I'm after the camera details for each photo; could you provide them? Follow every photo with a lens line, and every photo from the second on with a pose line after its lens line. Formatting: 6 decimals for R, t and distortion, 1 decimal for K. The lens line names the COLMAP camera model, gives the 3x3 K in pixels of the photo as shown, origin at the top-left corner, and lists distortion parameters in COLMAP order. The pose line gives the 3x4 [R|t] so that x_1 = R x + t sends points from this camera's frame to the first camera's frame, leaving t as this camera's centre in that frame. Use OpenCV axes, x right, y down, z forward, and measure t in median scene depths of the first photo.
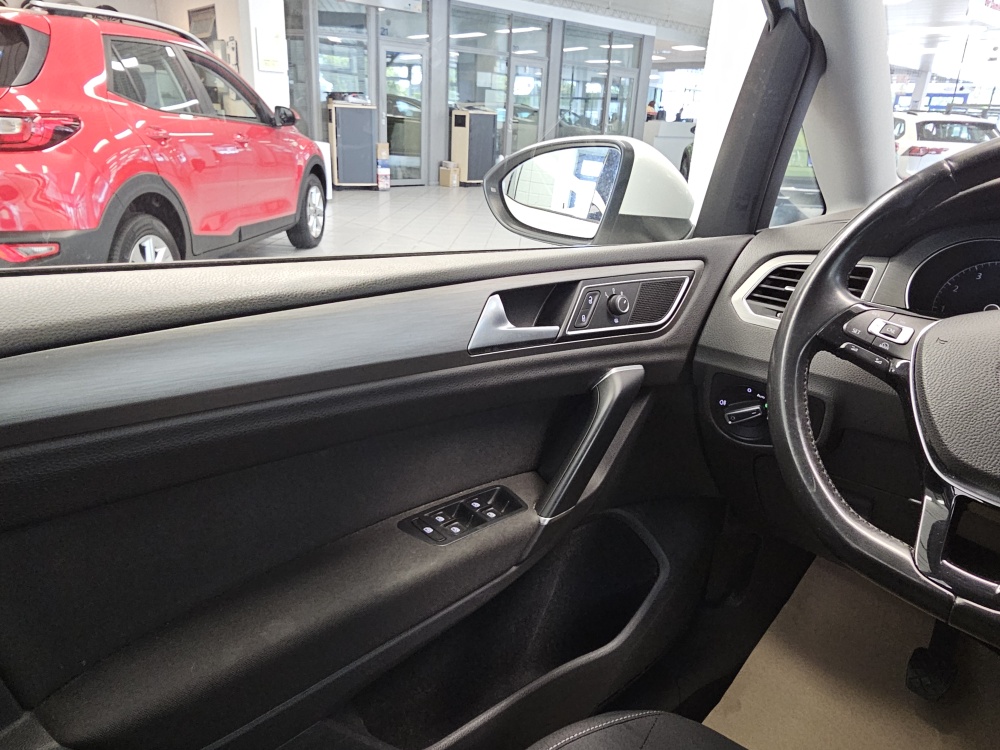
lens RADIAL K [[684.7, 0, 489.9], [0, 684.7, 369.5], [0, 0, 1]] dist [-0.000799, -0.004025]
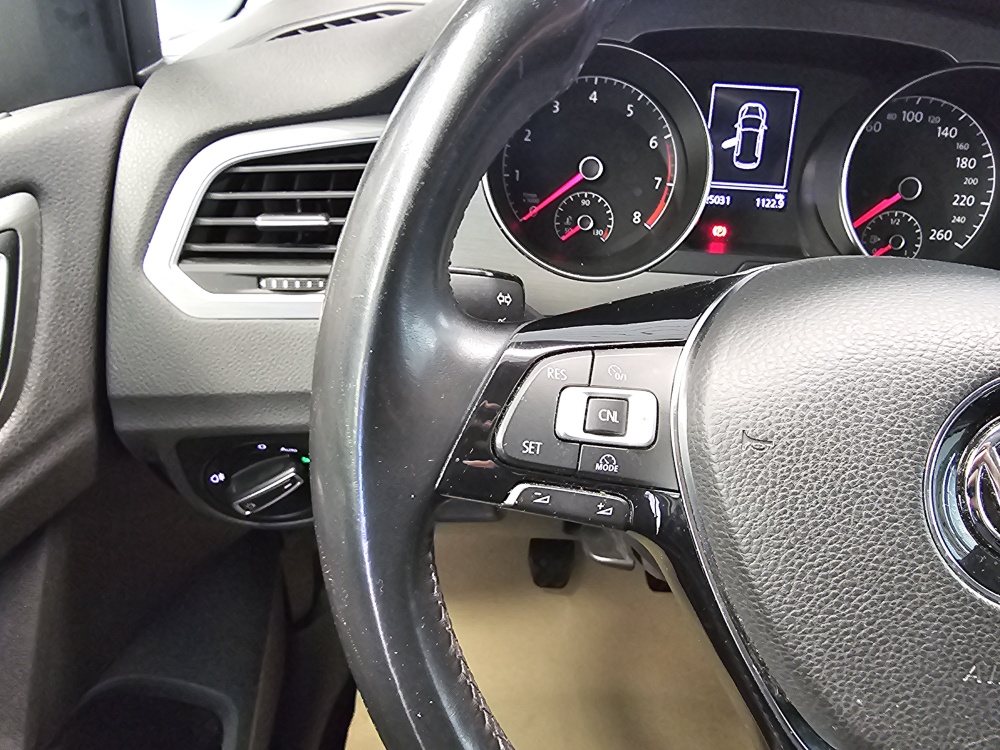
lens RADIAL K [[684.7, 0, 489.9], [0, 684.7, 369.5], [0, 0, 1]] dist [-0.000799, -0.004025]
pose [[0.715990, -0.420761, 0.557062, 0.250266], [0.227592, 0.895048, 0.383525, -0.162942], [-0.659970, -0.147817, 0.736607, 0.554296]]
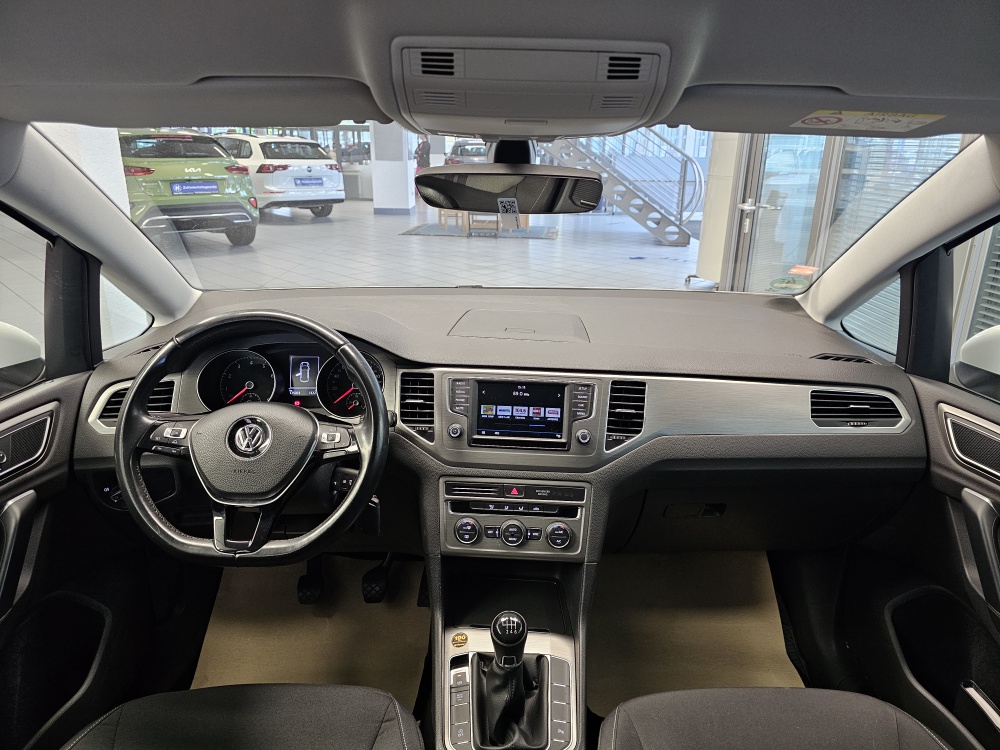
lens RADIAL K [[675.1, 0, 511.9], [0, 675.1, 366.5], [0, 0, 1]] dist [0.056950, -0.064574]
pose [[0.657543, -0.268551, 0.703930, -0.045528], [0.274612, 0.955471, 0.107998, -0.125511], [-0.701588, 0.122294, 0.702011, -0.671446]]
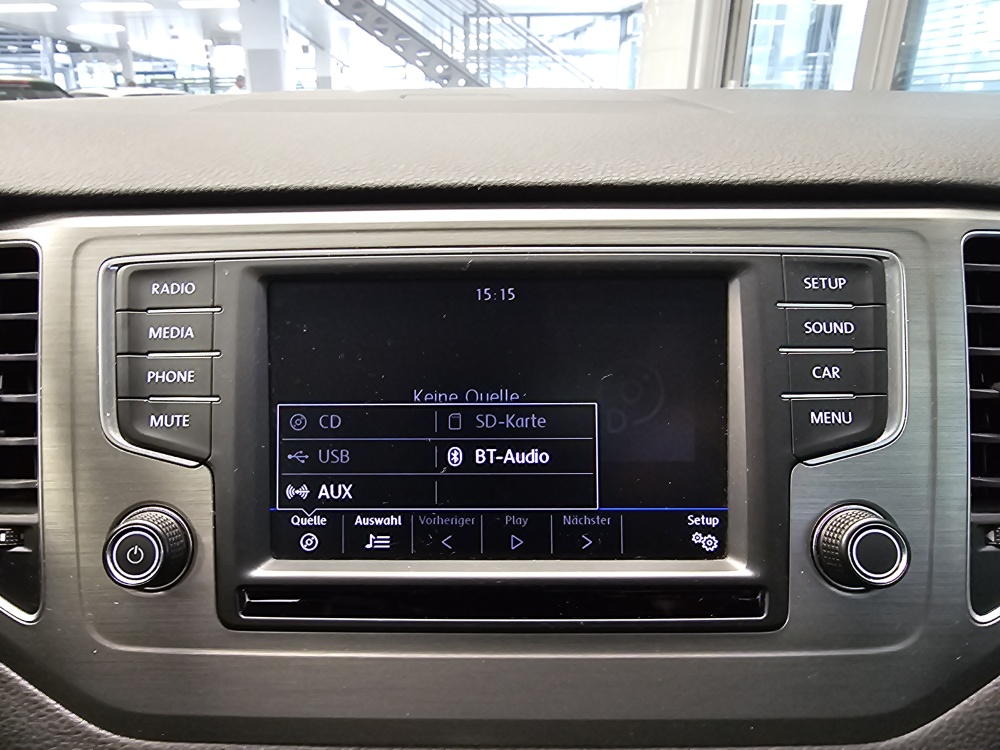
lens RADIAL K [[680.0, 0, 439.1], [0, 680.0, 370.4], [0, 0, 1]] dist [-0.001216, 0.000011]
pose [[0.625239, -0.331551, 0.706505, 0.783046], [0.315870, 0.935318, 0.159392, 0.063250], [-0.713654, 0.123506, 0.689525, 0.194603]]
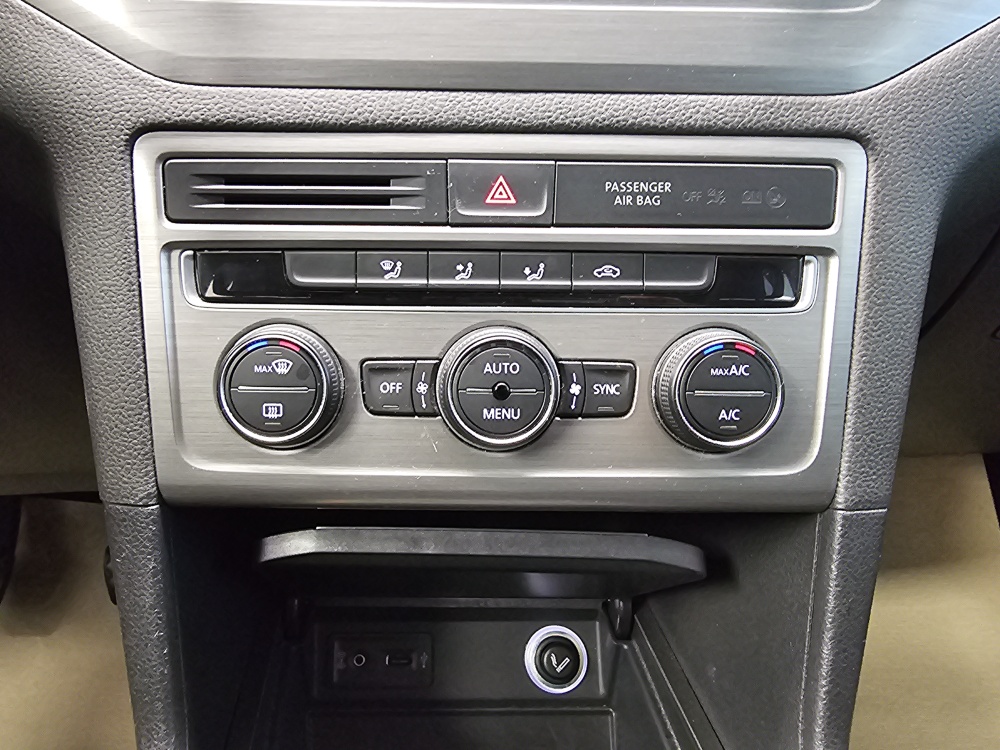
lens RADIAL K [[679.1, 0, 441.9], [0, 679.1, 365.6], [0, 0, 1]] dist [-0.003284, 0.001021]
pose [[0.613925, -0.353835, 0.705618, 0.661170], [0.293151, 0.932177, 0.212387, 0.295108], [-0.732911, 0.076463, 0.676014, 0.209284]]
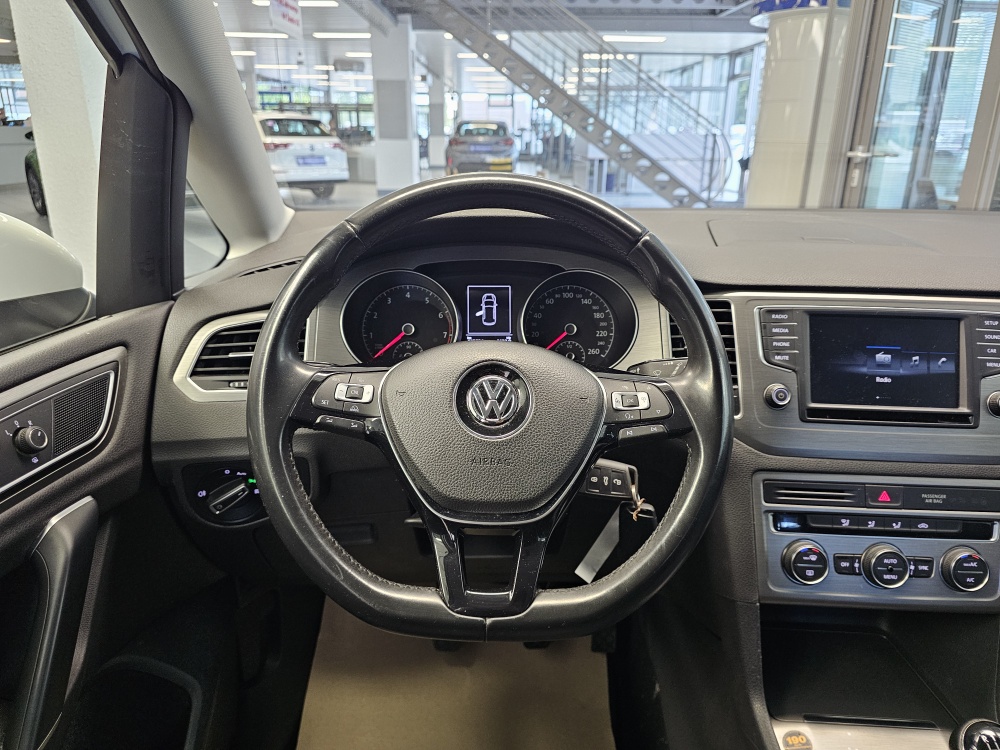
lens RADIAL K [[681.2, 0, 497.8], [0, 681.2, 365.4], [0, 0, 1]] dist [0.056240, -0.077942]
pose [[0.659972, -0.278695, 0.697686, 0.020594], [0.280291, 0.952939, 0.115517, -0.108158], [-0.697046, 0.119317, 0.707029, 0.091132]]
